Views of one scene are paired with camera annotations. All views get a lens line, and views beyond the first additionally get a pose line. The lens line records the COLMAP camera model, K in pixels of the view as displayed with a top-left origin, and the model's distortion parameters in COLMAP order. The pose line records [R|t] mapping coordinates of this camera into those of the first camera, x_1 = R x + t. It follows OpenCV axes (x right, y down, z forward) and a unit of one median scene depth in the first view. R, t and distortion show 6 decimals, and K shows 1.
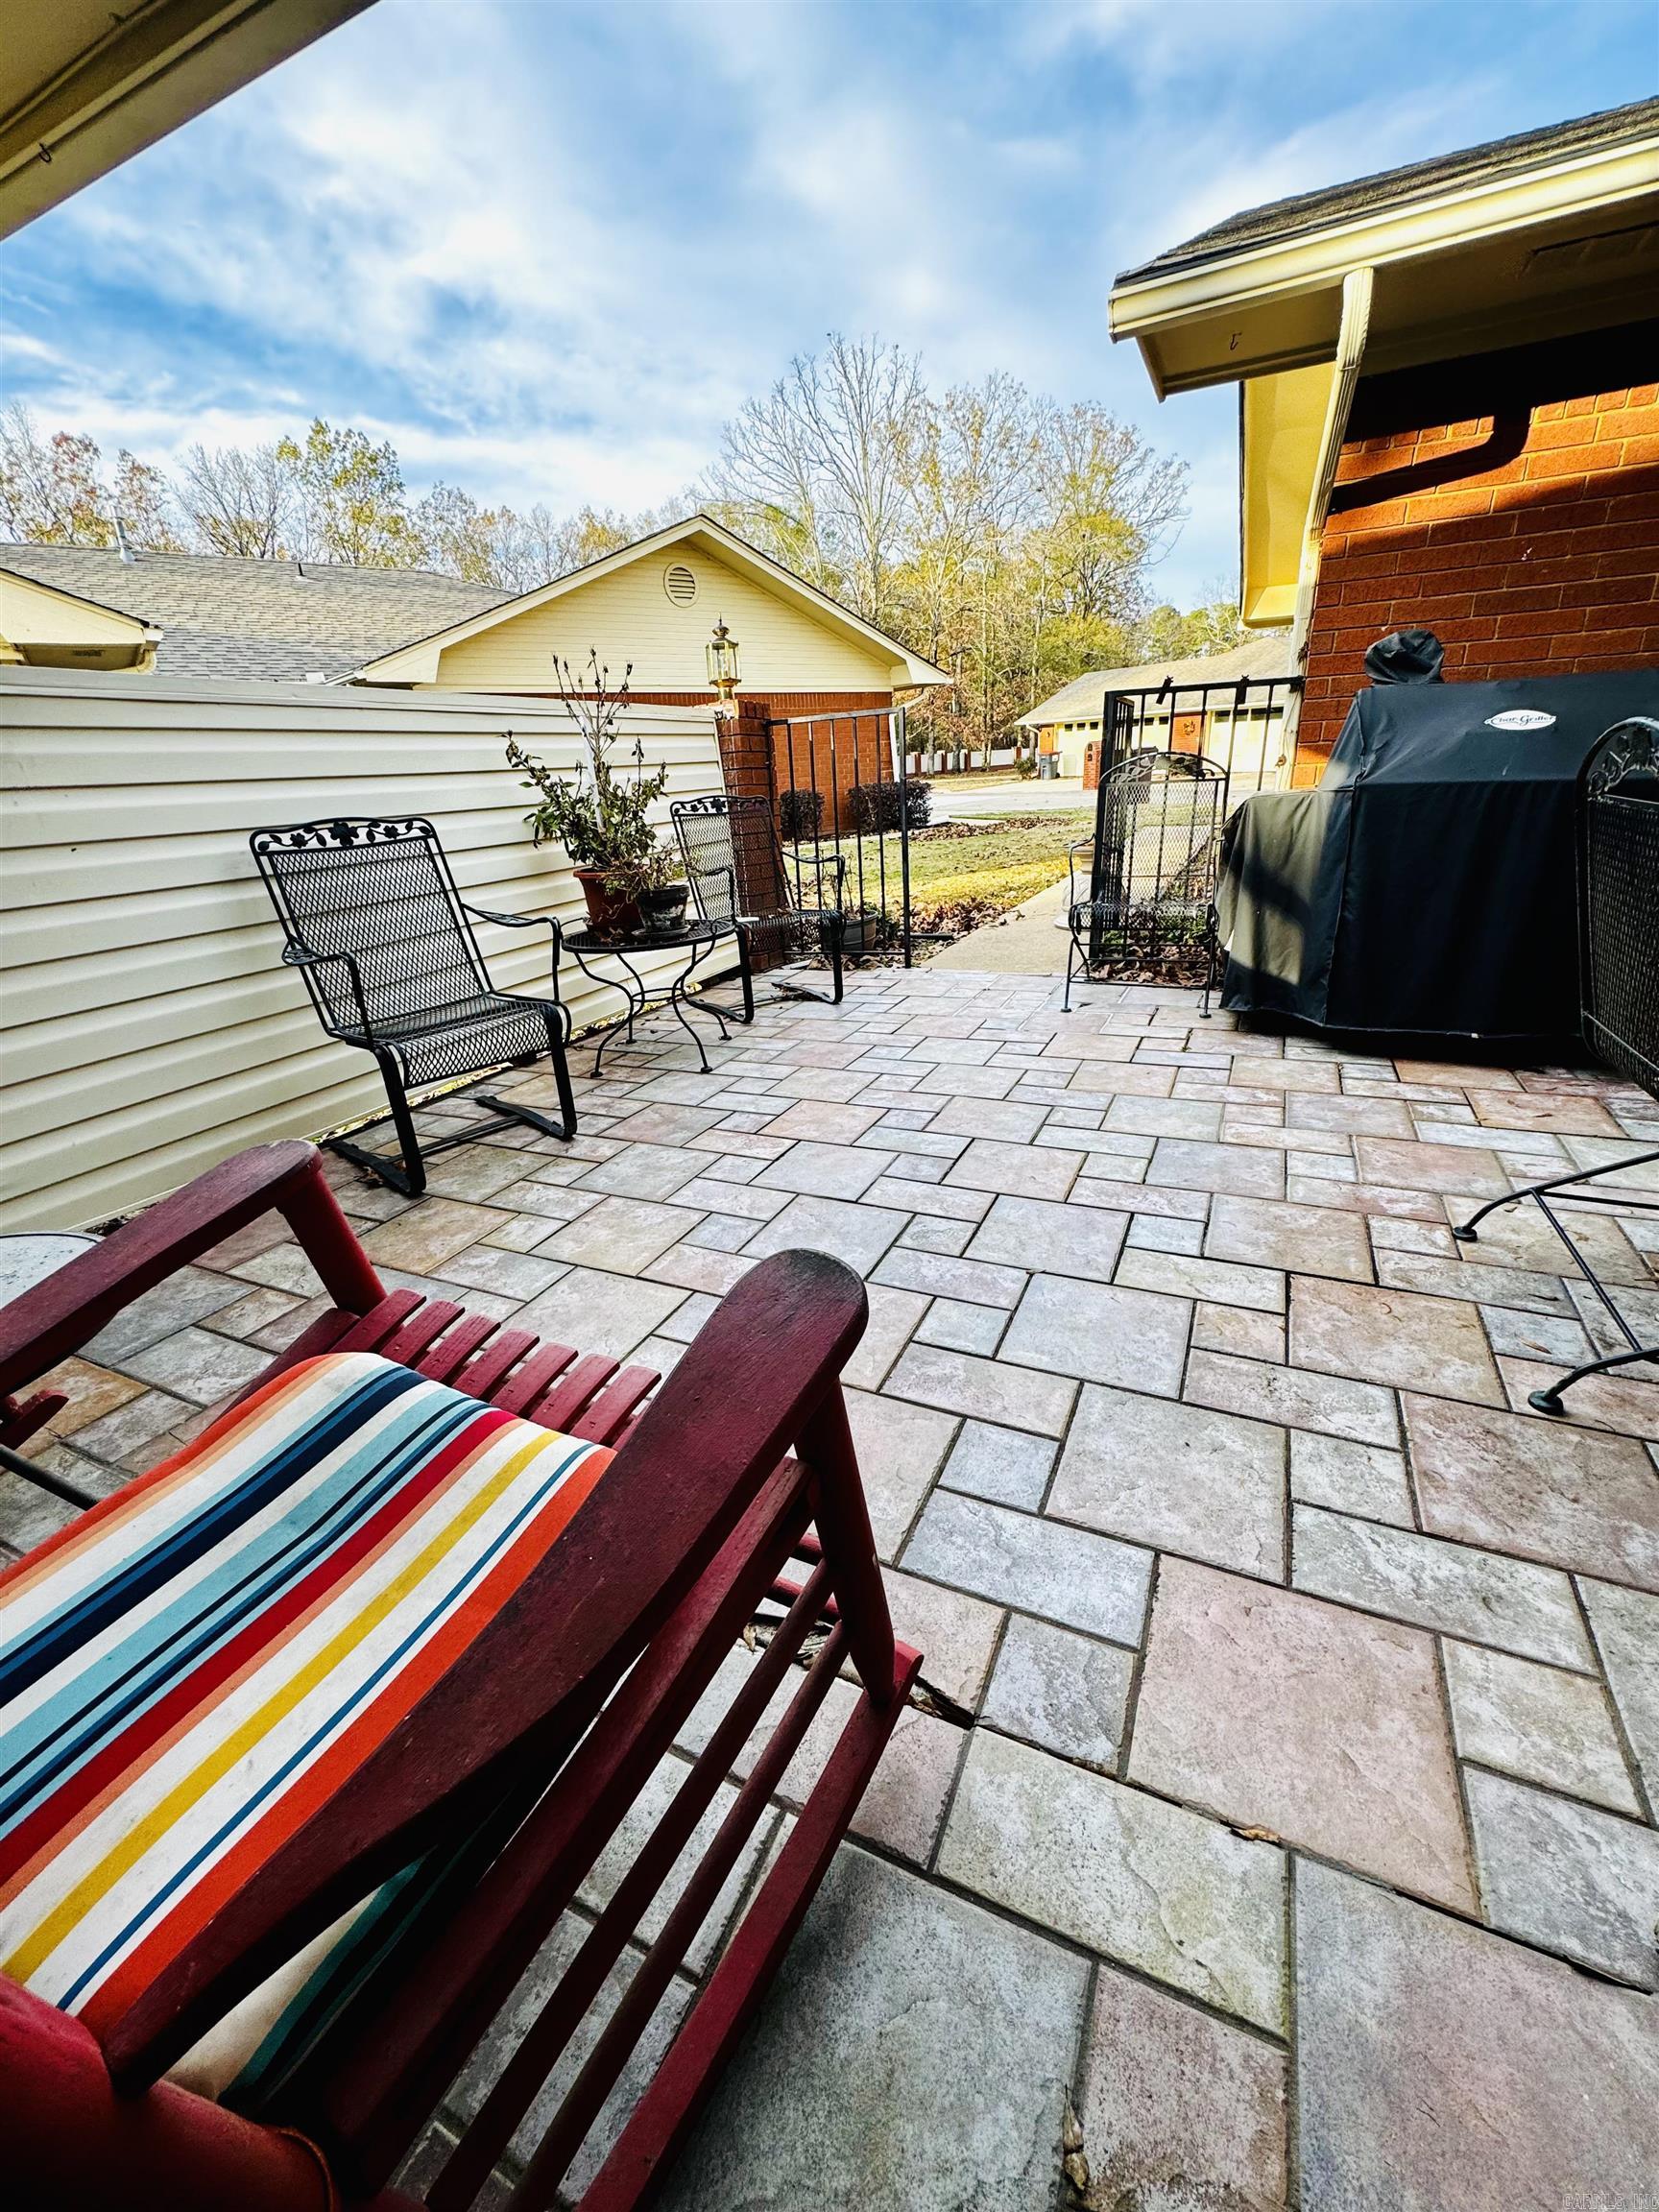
lens RADIAL K [[883.1, 0, 831.8], [0, 883.1, 1104.9], [0, 0, 1]] dist [-0.003233, 0.000509]
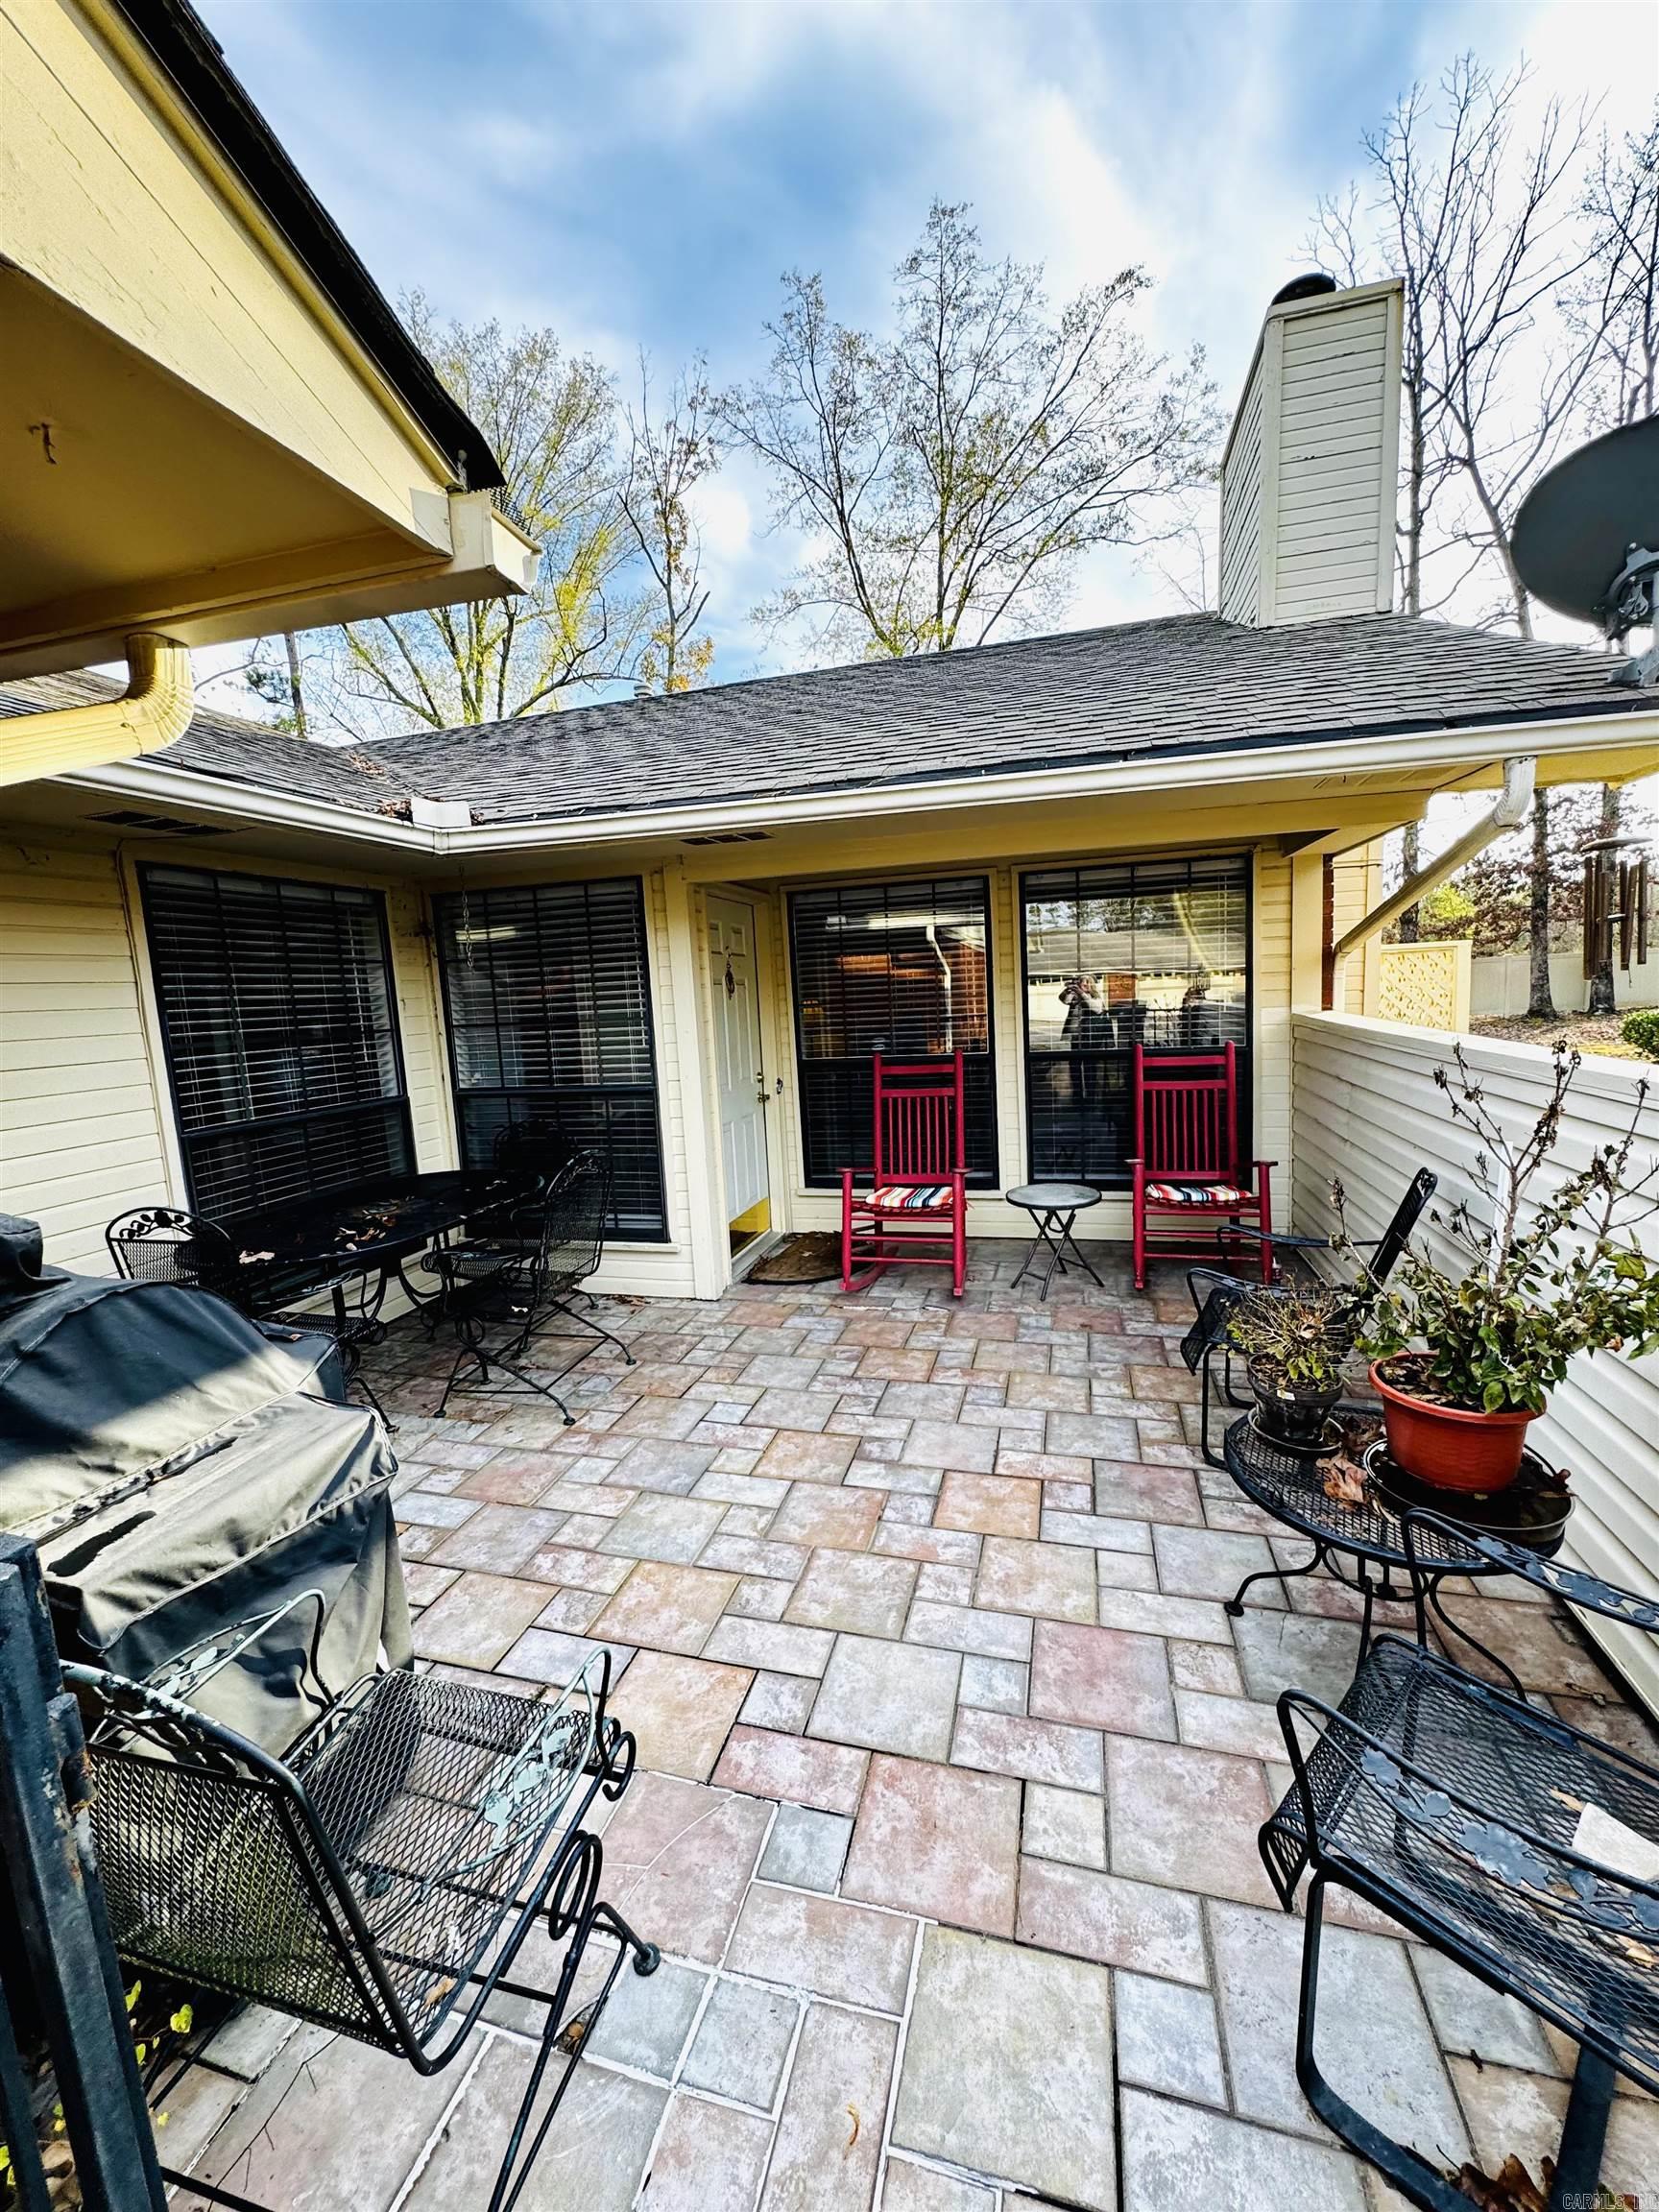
lens RADIAL K [[883.1, 0, 831.8], [0, 883.1, 1104.9], [0, 0, 1]] dist [-0.003233, 0.000509]
pose [[-0.978839, 0.125233, -0.161834, 0.299198], [0.032820, 0.876702, 0.479912, -0.950764], [0.201981, 0.464446, -0.862261, 1.766580]]
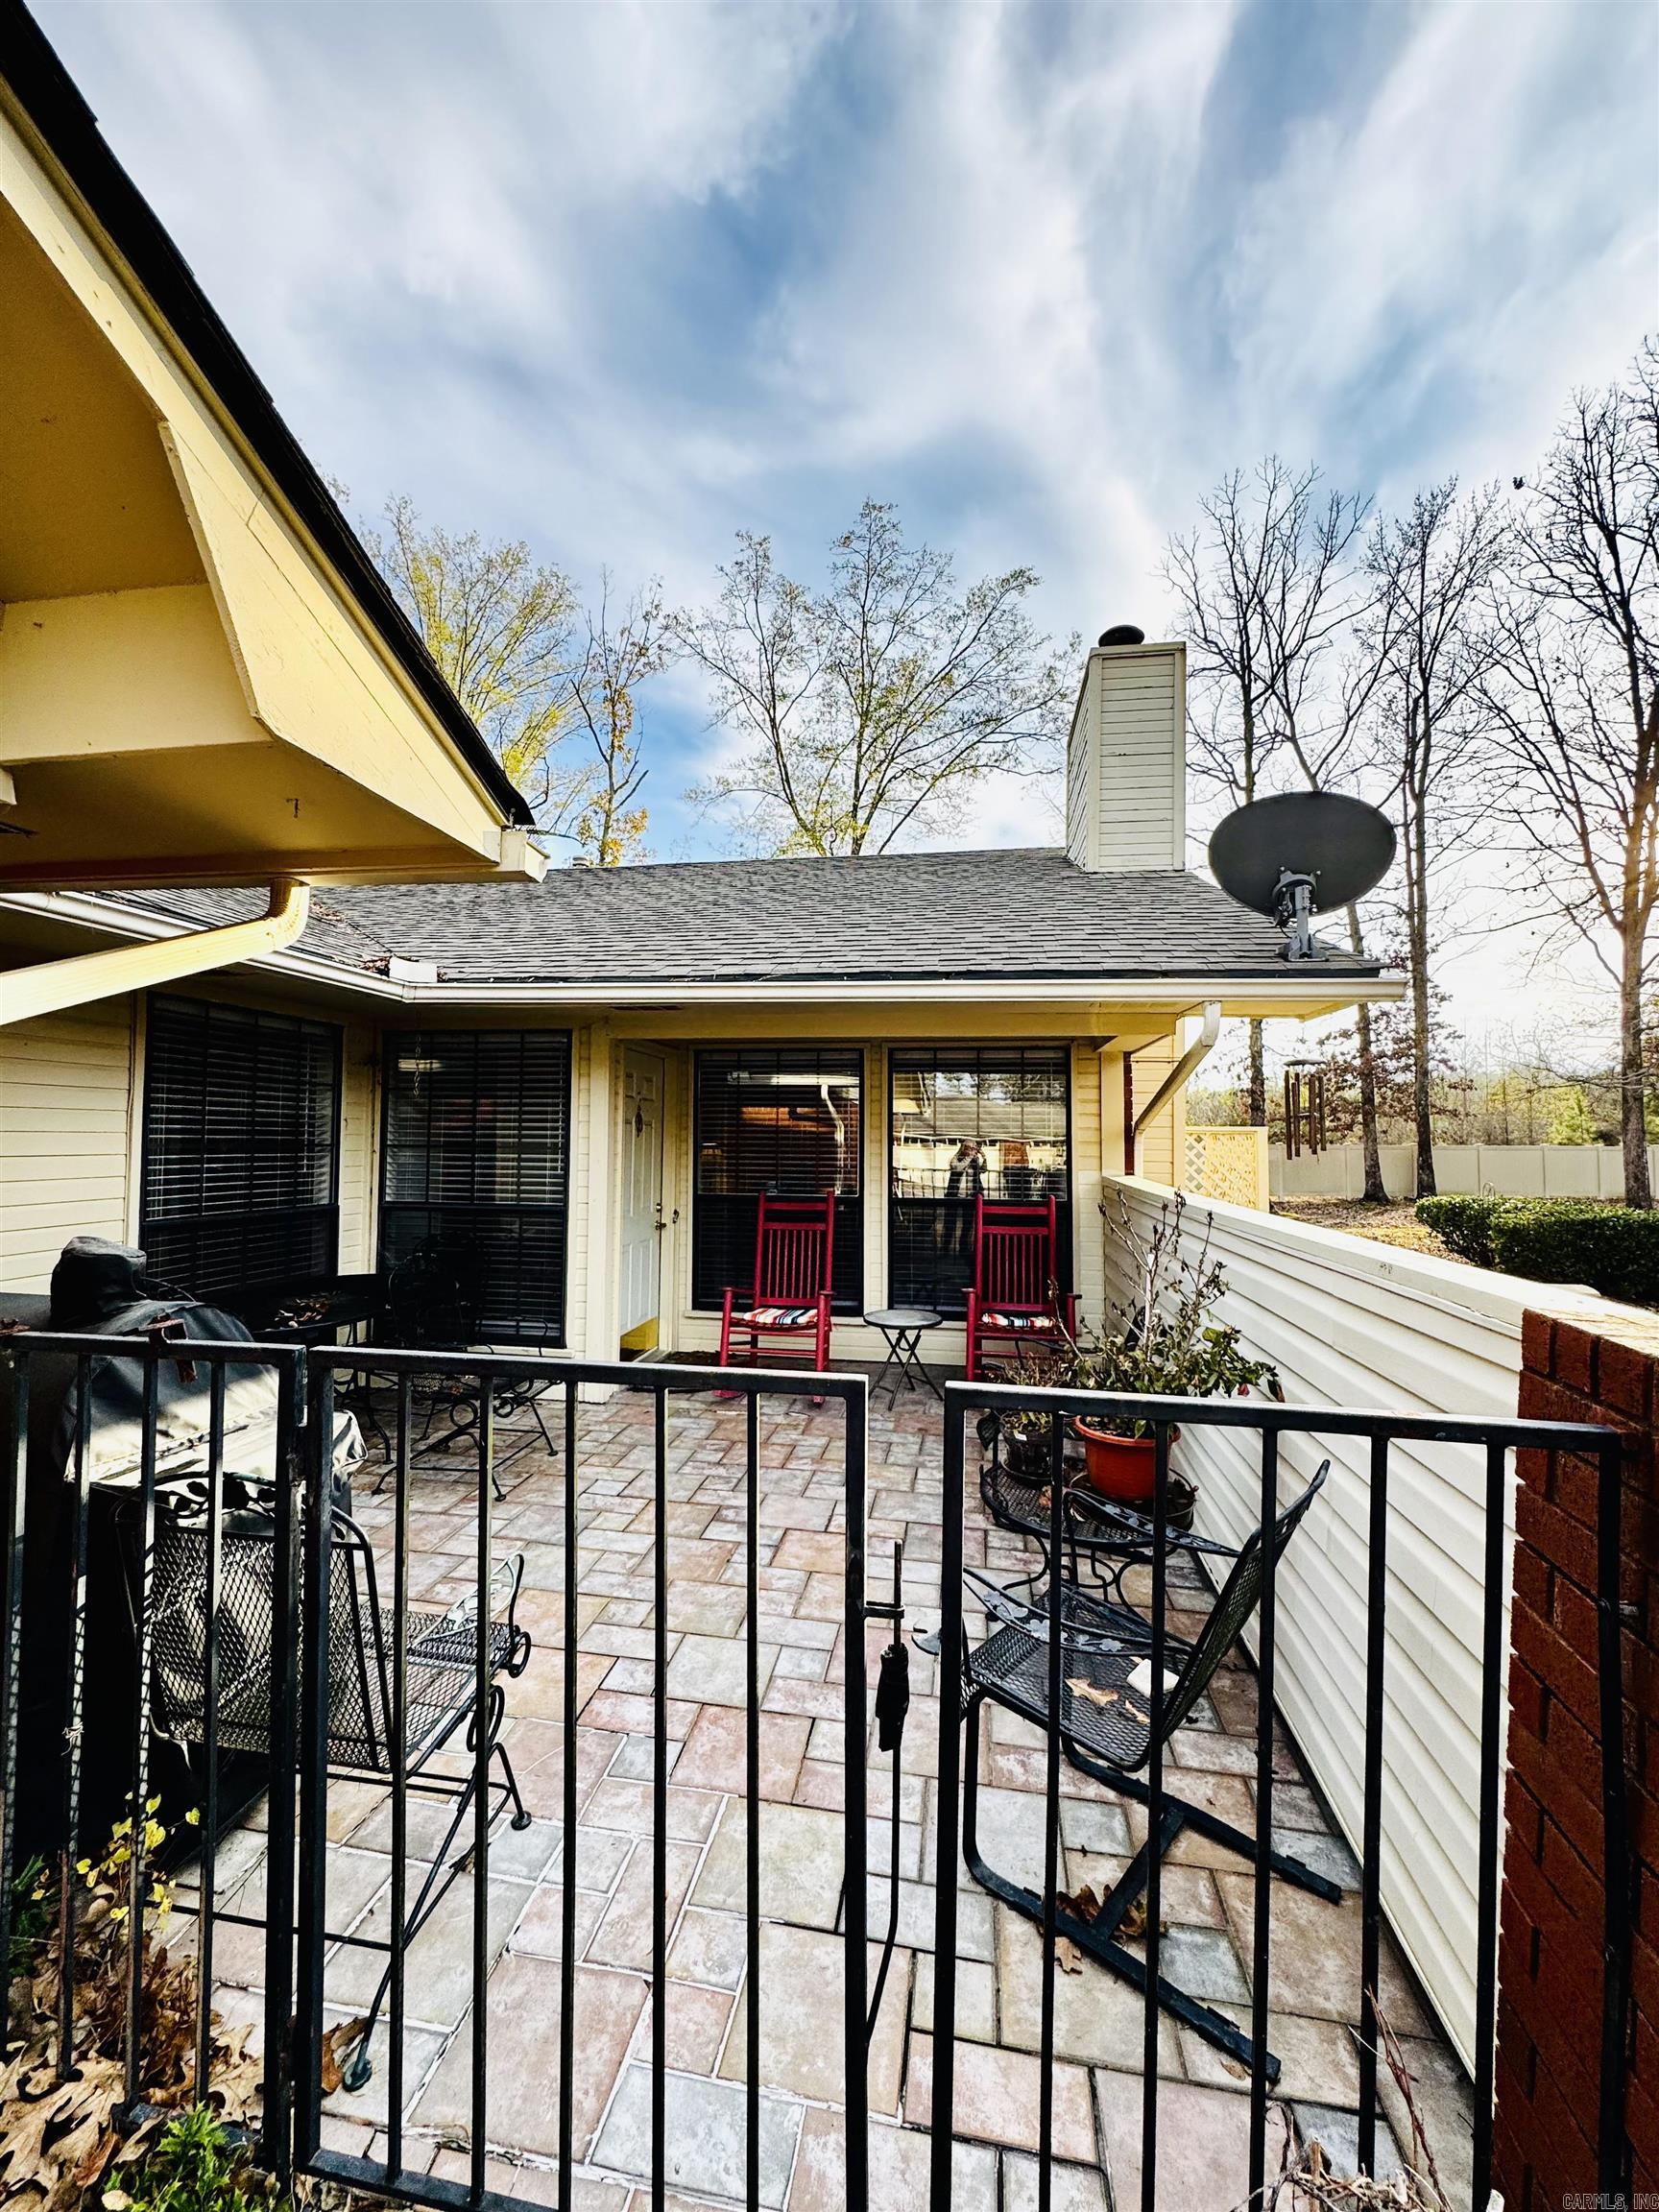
lens RADIAL K [[883.1, 0, 831.8], [0, 883.1, 1104.9], [0, 0, 1]] dist [-0.003233, 0.000509]
pose [[-0.959531, 0.032947, -0.279668, 0.328653], [-0.061381, 0.944782, 0.321900, -1.066908], [0.274831, 0.326039, -0.904525, 2.096884]]
